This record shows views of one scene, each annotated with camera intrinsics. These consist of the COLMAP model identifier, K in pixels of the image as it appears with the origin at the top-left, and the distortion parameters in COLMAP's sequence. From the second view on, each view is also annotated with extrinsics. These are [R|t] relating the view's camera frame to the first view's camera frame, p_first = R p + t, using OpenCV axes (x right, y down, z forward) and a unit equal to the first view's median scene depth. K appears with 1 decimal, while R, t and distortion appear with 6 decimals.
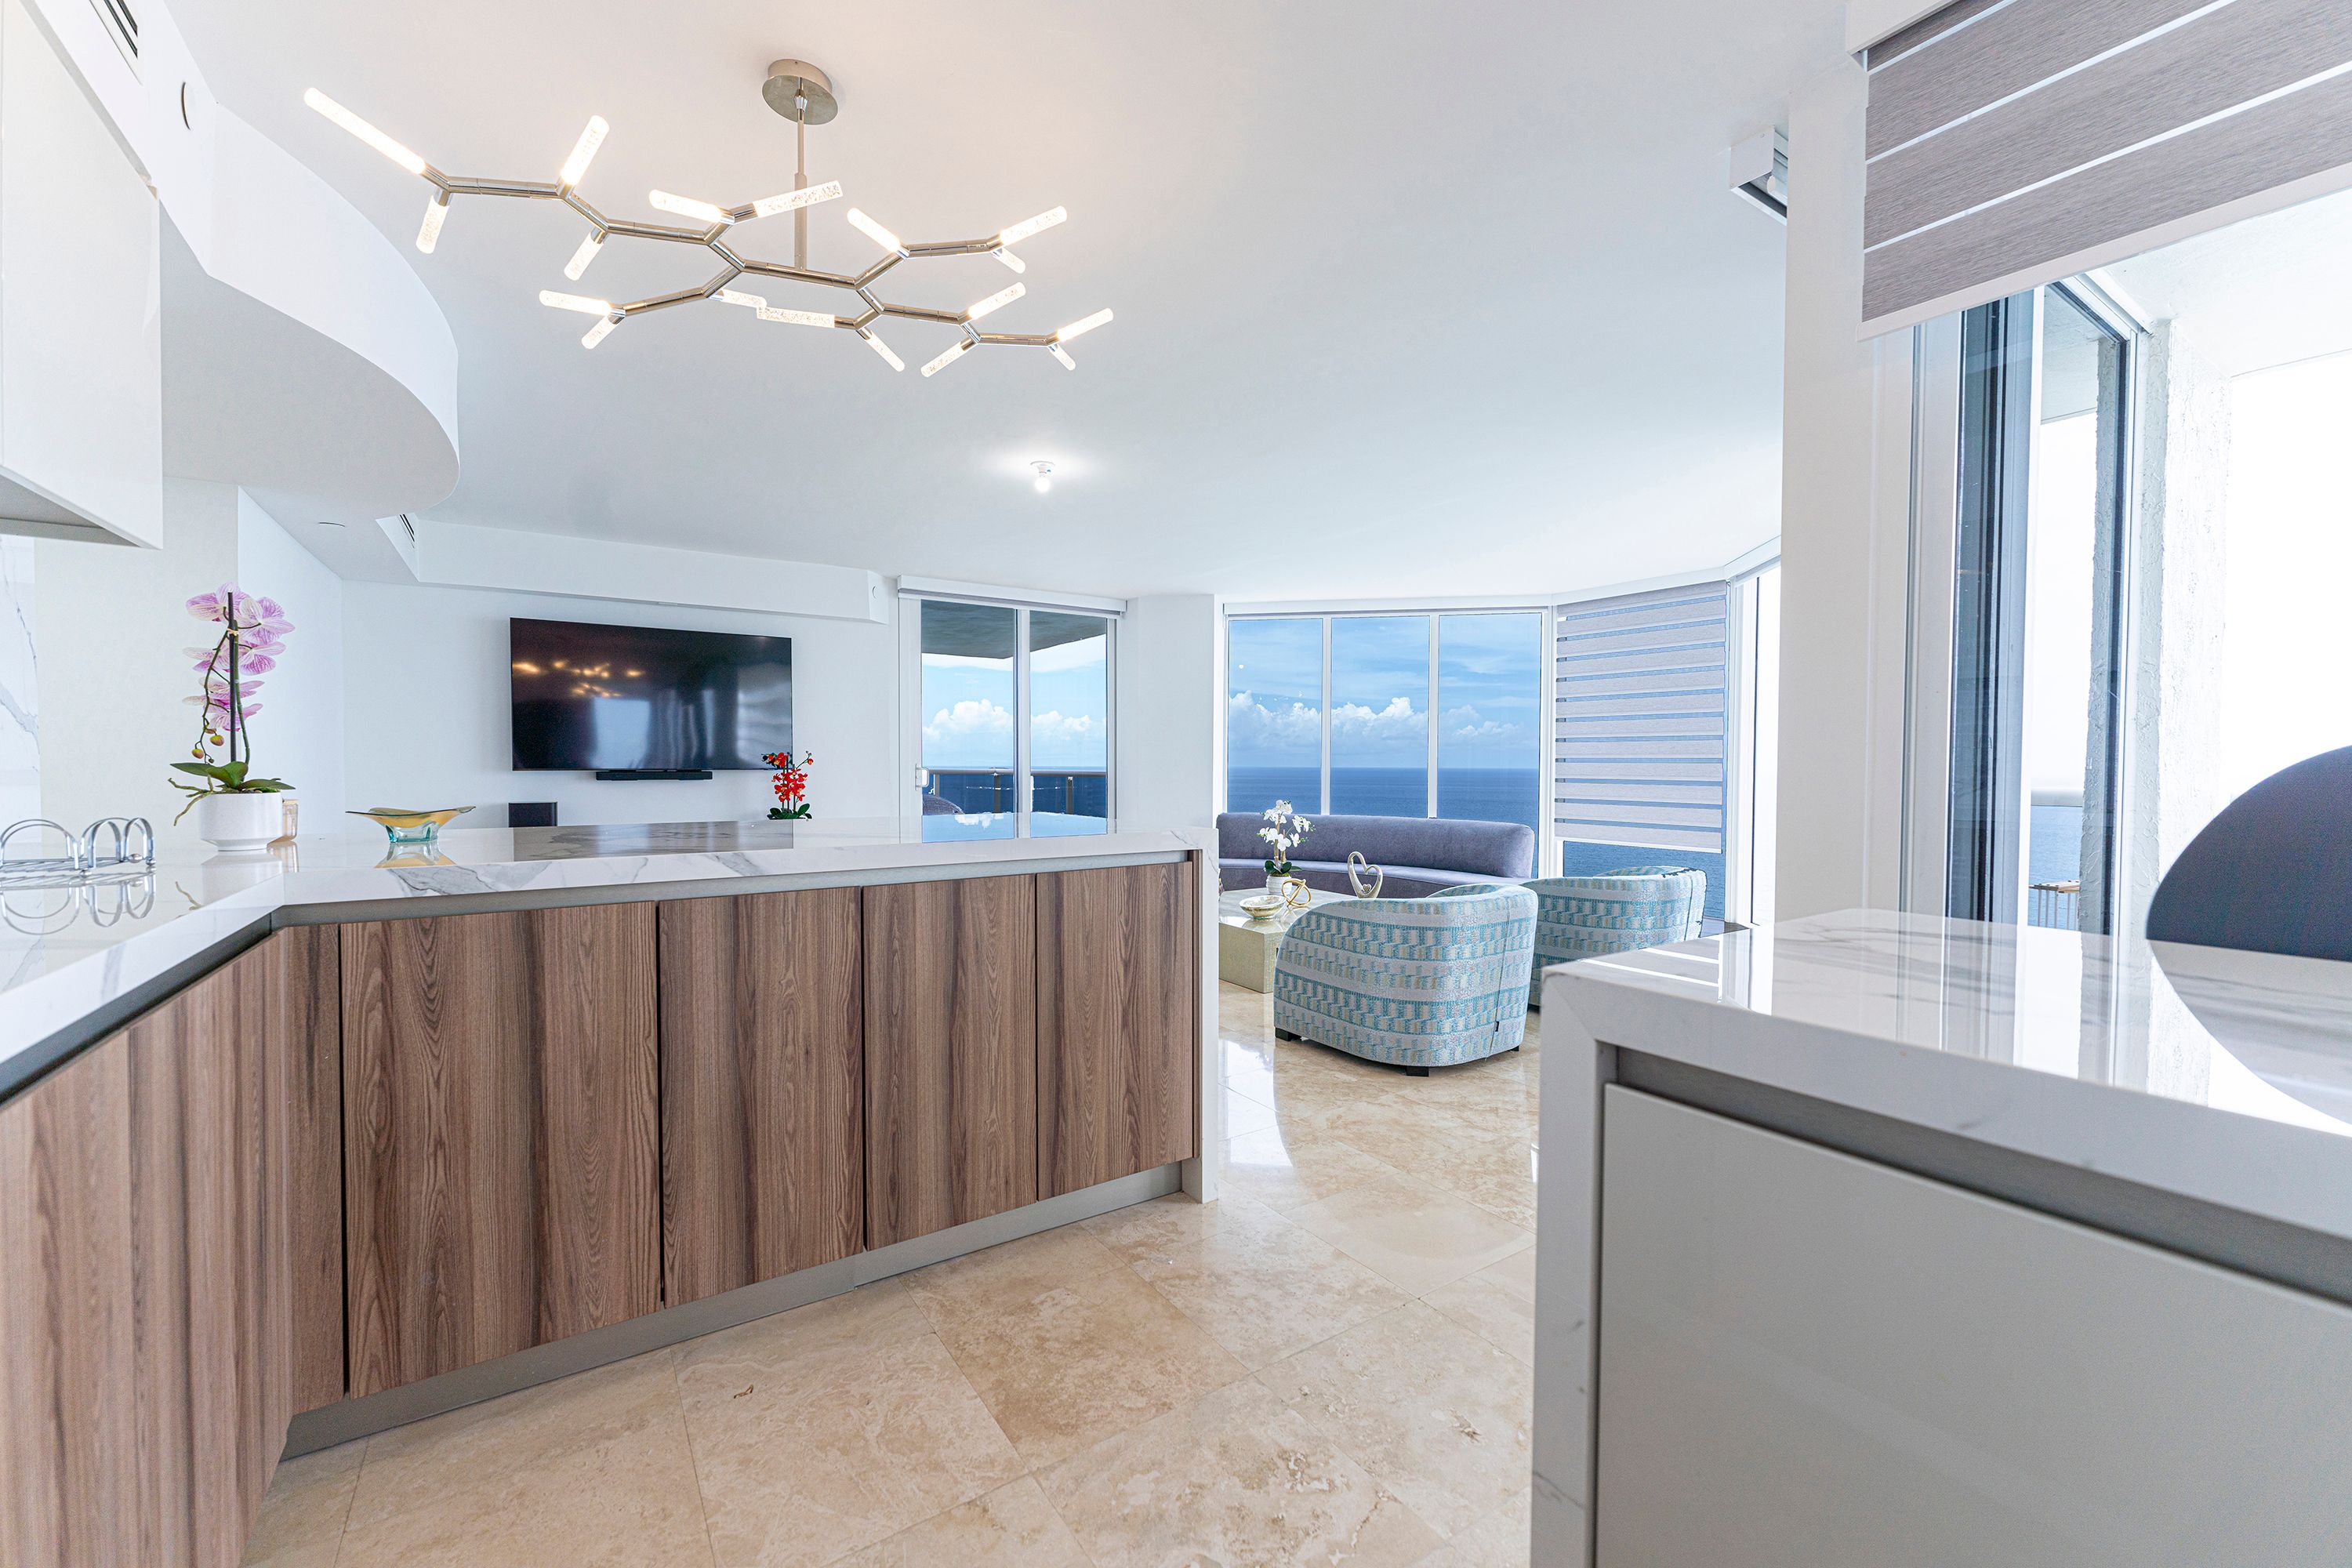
lens RADIAL K [[945.0, 0, 1171.5], [0, 945.0, 773.3], [0, 0, 1]] dist [-0.001015, -0.000108]
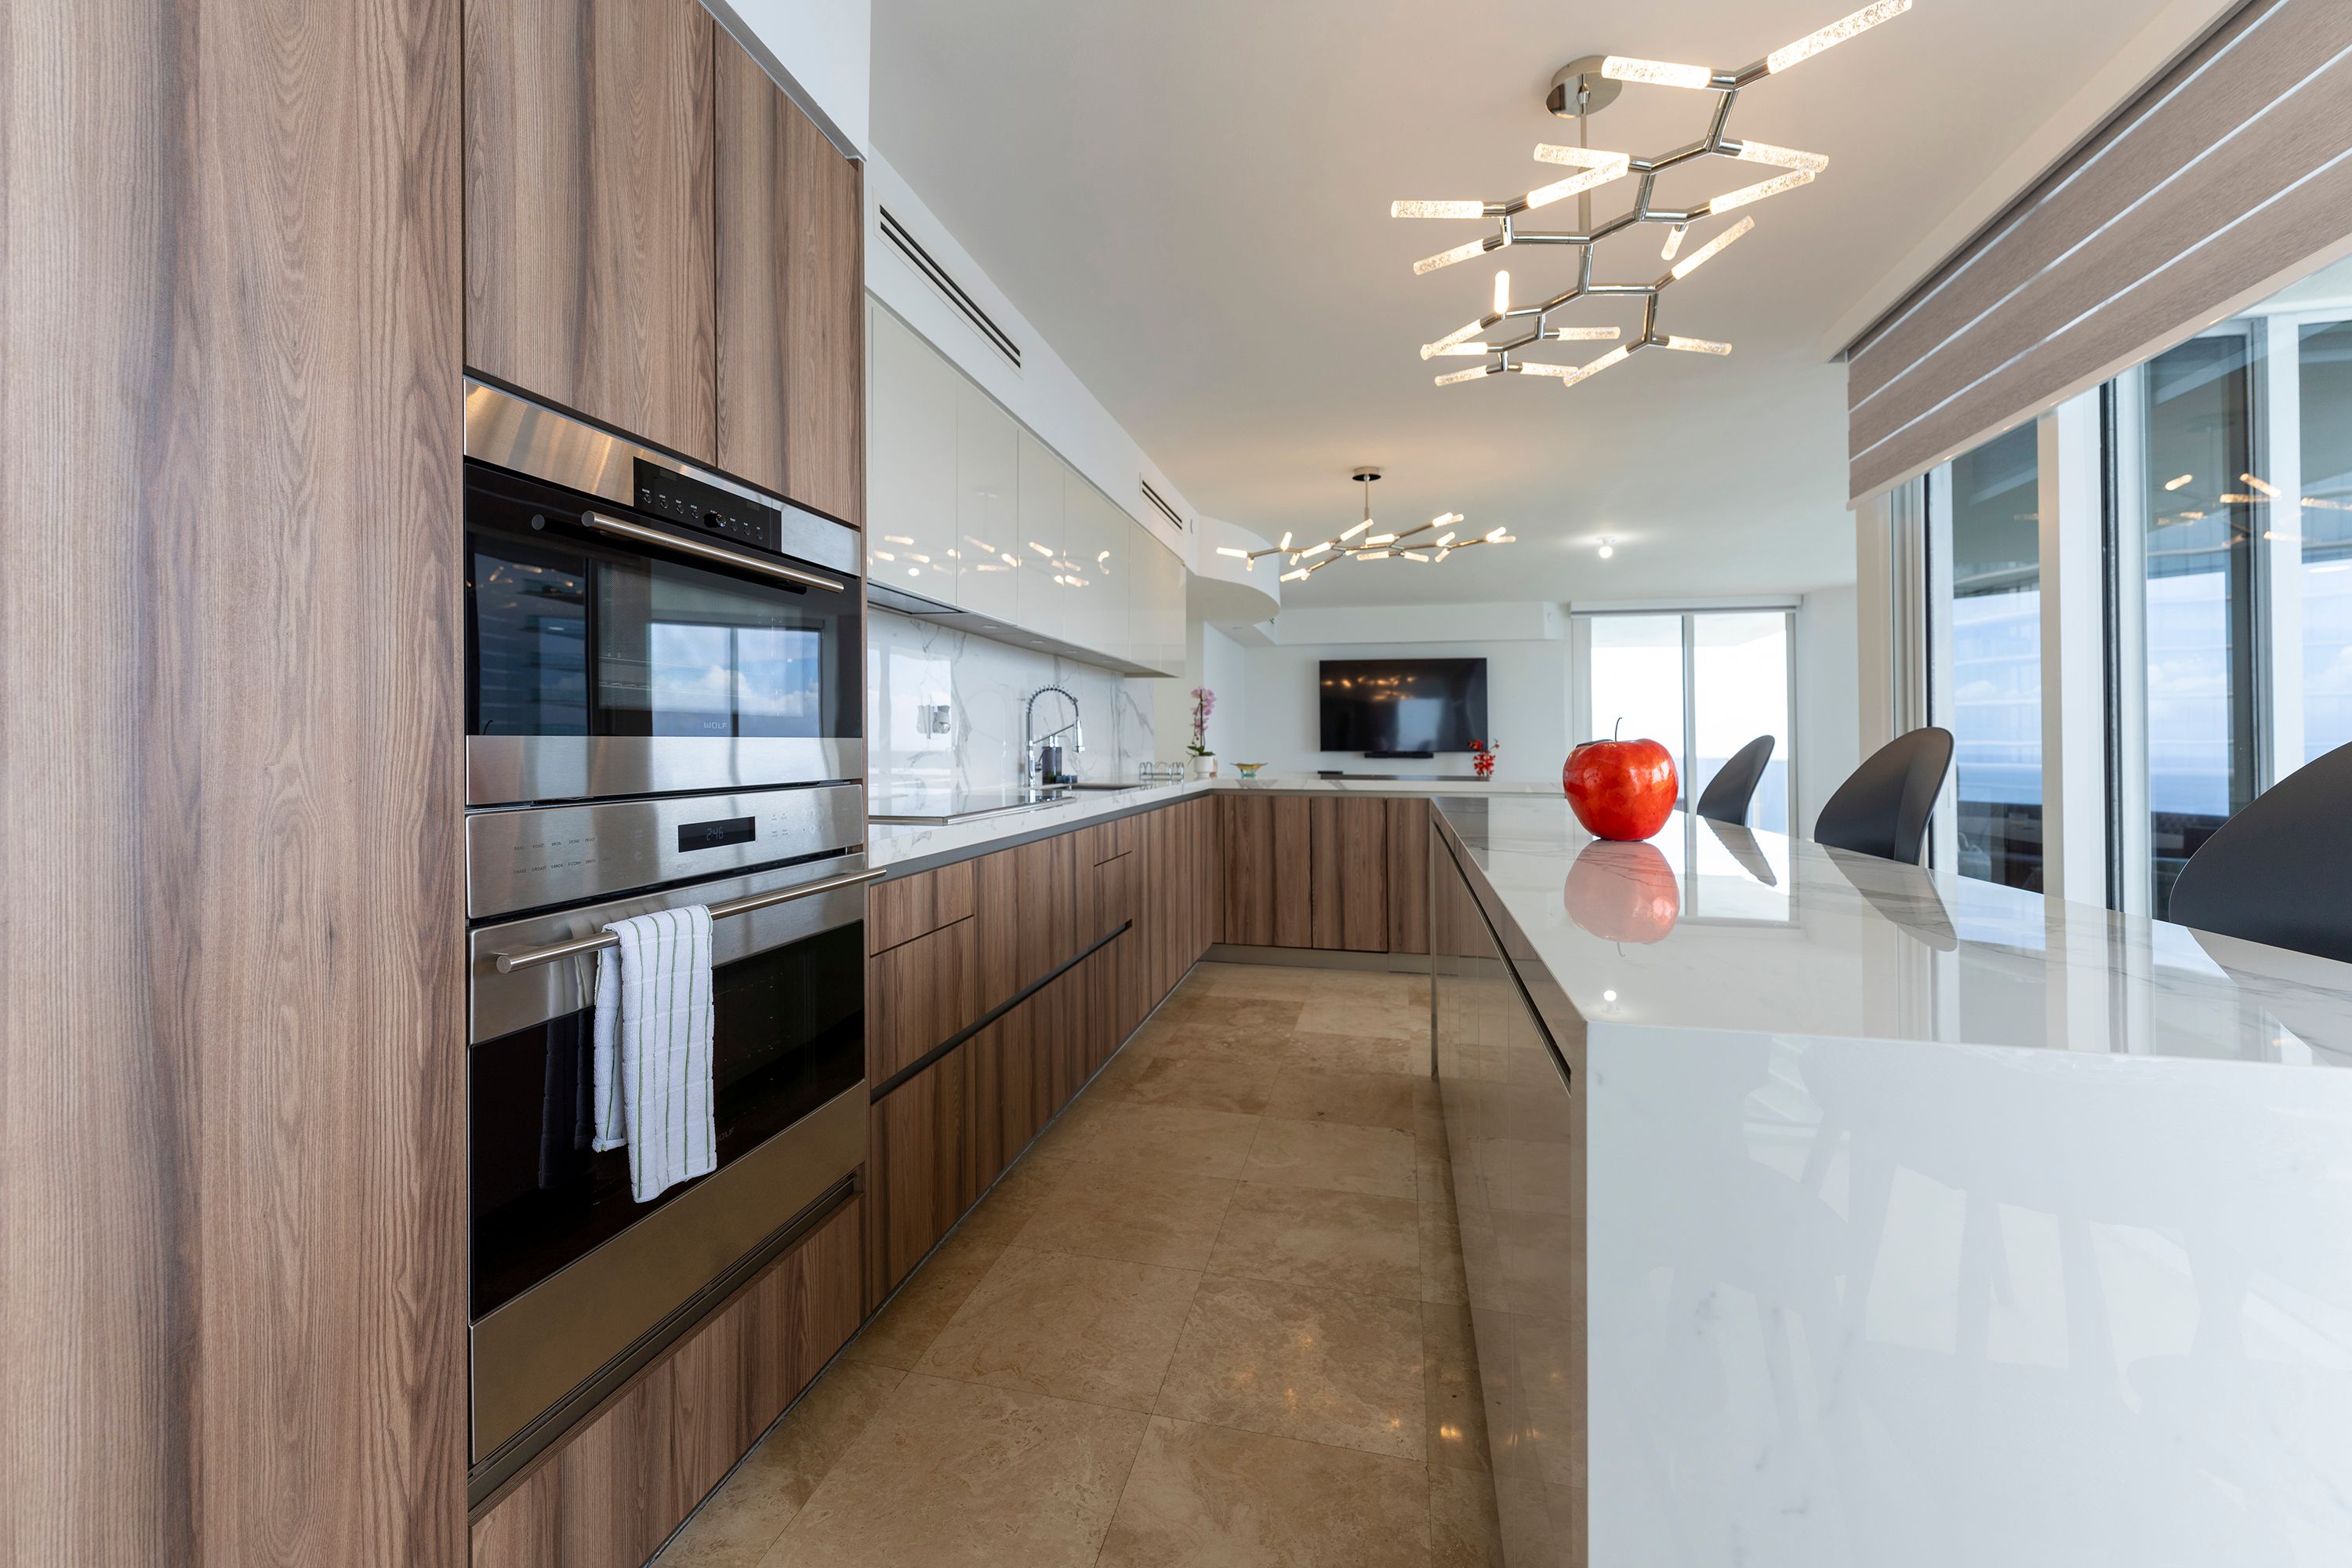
lens RADIAL K [[961.4, 0, 1179.1], [0, 961.4, 737.1], [0, 0, 1]] dist [0.000135, -0.000017]
pose [[0.693661, -0.006965, -0.720268, 1.137211], [-0.009541, 0.999777, -0.018856, 0.018185], [0.720239, 0.019952, 0.693439, -1.148364]]
